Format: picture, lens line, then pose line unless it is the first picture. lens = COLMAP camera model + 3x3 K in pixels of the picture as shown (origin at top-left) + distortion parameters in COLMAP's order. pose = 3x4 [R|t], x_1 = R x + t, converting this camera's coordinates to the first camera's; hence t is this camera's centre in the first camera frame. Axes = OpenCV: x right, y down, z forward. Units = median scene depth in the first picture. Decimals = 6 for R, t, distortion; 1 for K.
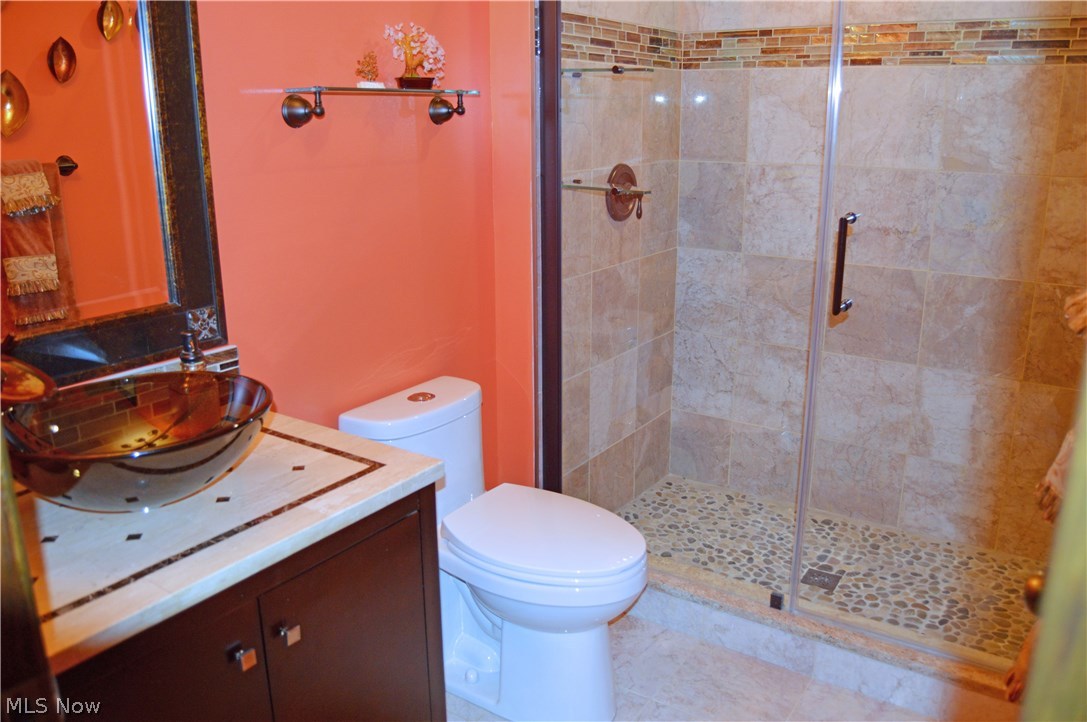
lens RADIAL K [[862.9, 0, 539.6], [0, 862.9, 340.9], [0, 0, 1]] dist [-0.102382, 0.044825]
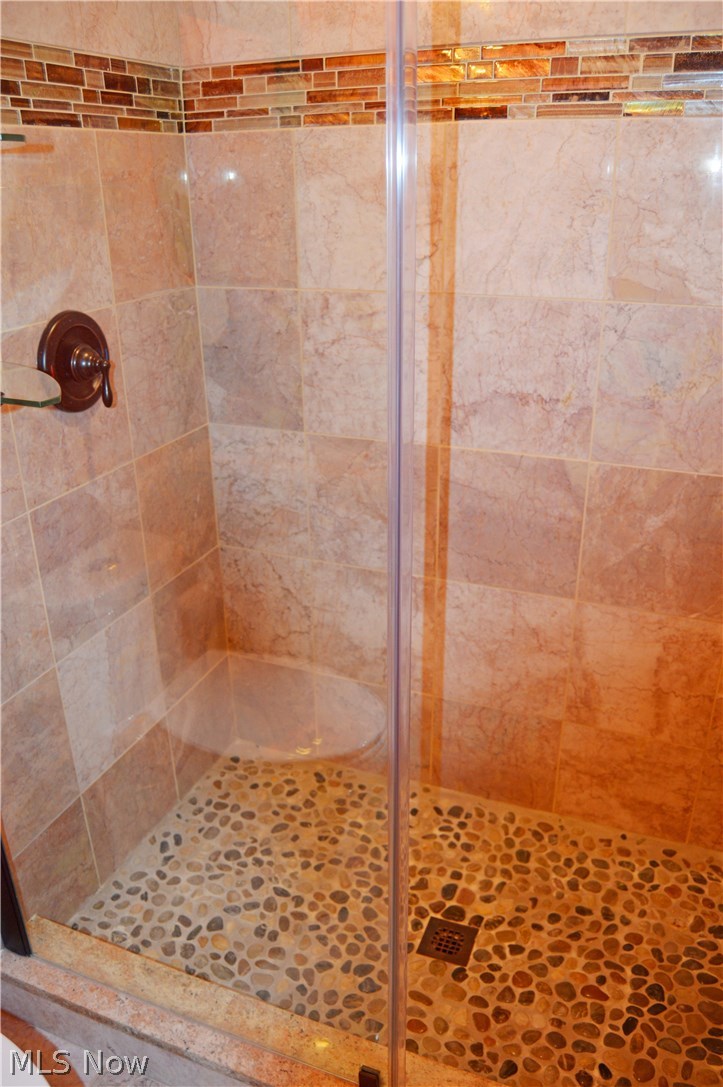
lens RADIAL K [[862.9, 0, 354.7], [0, 862.9, 546.6], [0, 0, 1]] dist [-0.102382, 0.044825]
pose [[0.977916, -0.093525, 0.186904, 0.159003], [0.065167, 0.986153, 0.152498, -0.124932], [-0.198578, -0.136951, 0.970470, 0.396633]]
